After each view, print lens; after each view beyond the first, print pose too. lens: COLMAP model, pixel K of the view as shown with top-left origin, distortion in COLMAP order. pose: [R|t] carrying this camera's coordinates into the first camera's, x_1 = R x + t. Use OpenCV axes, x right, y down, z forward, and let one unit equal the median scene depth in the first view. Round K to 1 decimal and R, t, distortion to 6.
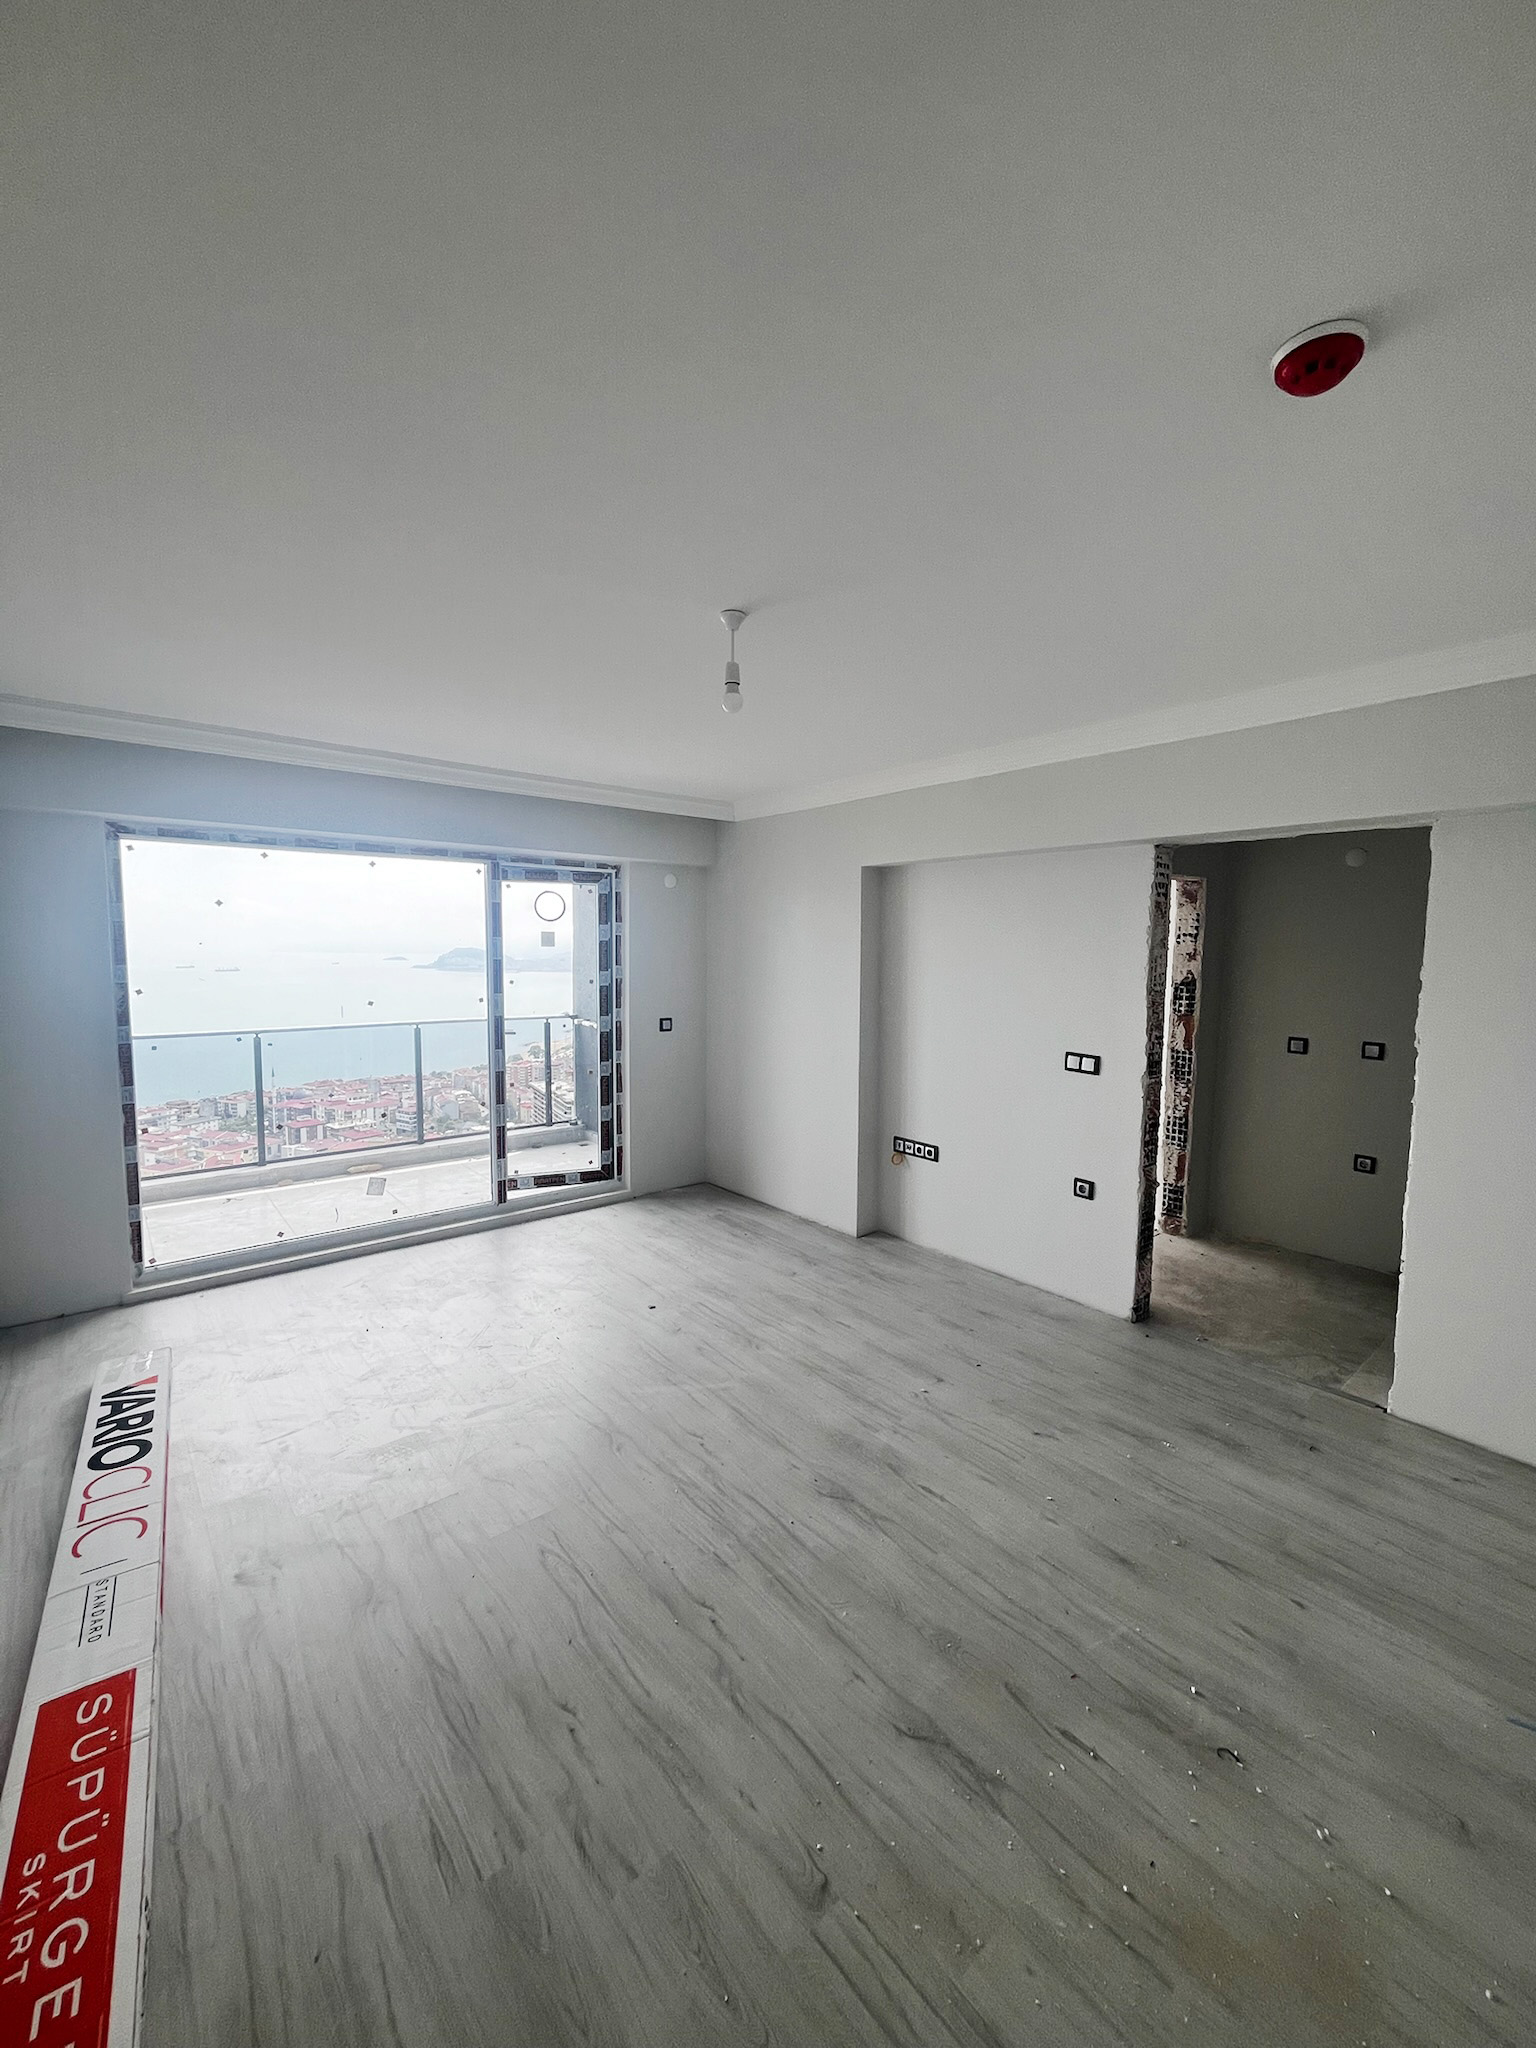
lens RADIAL K [[829.2, 0, 776.3], [0, 829.2, 1013.8], [0, 0, 1]] dist [-0.001685, 0.000363]
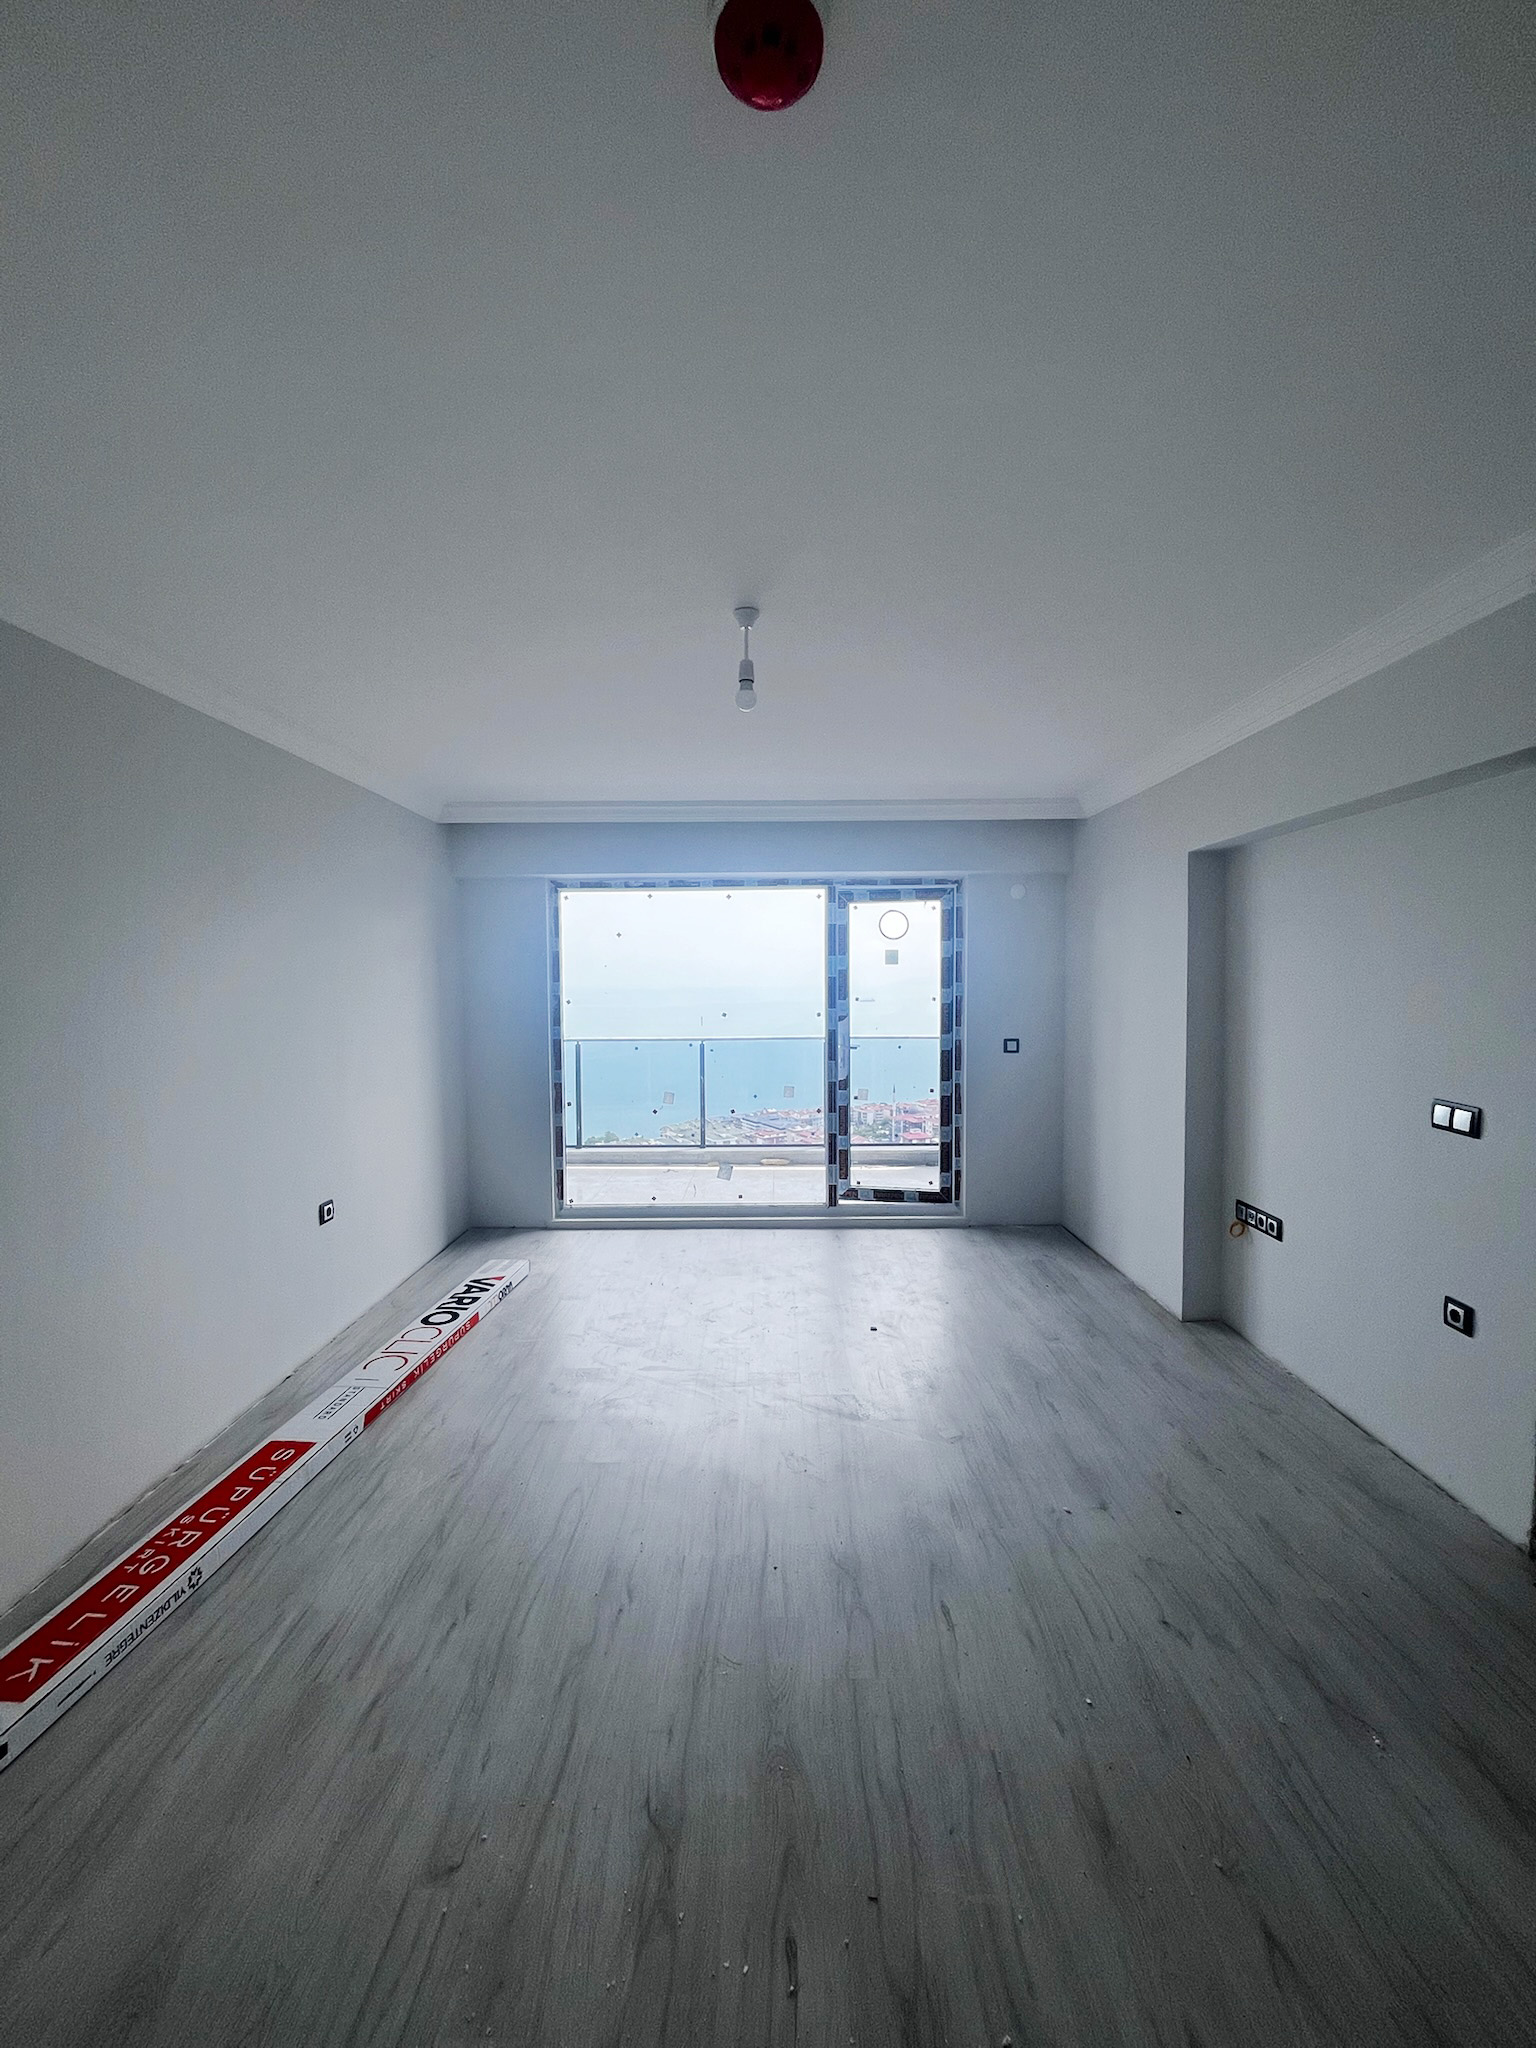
lens RADIAL K [[829.2, 0, 776.3], [0, 829.2, 1013.8], [0, 0, 1]] dist [-0.001685, 0.000363]
pose [[0.766578, 0.011953, -0.642039, 0.317721], [-0.036591, 0.999015, -0.025090, 0.012660], [0.641107, 0.042726, 0.766261, 0.143463]]
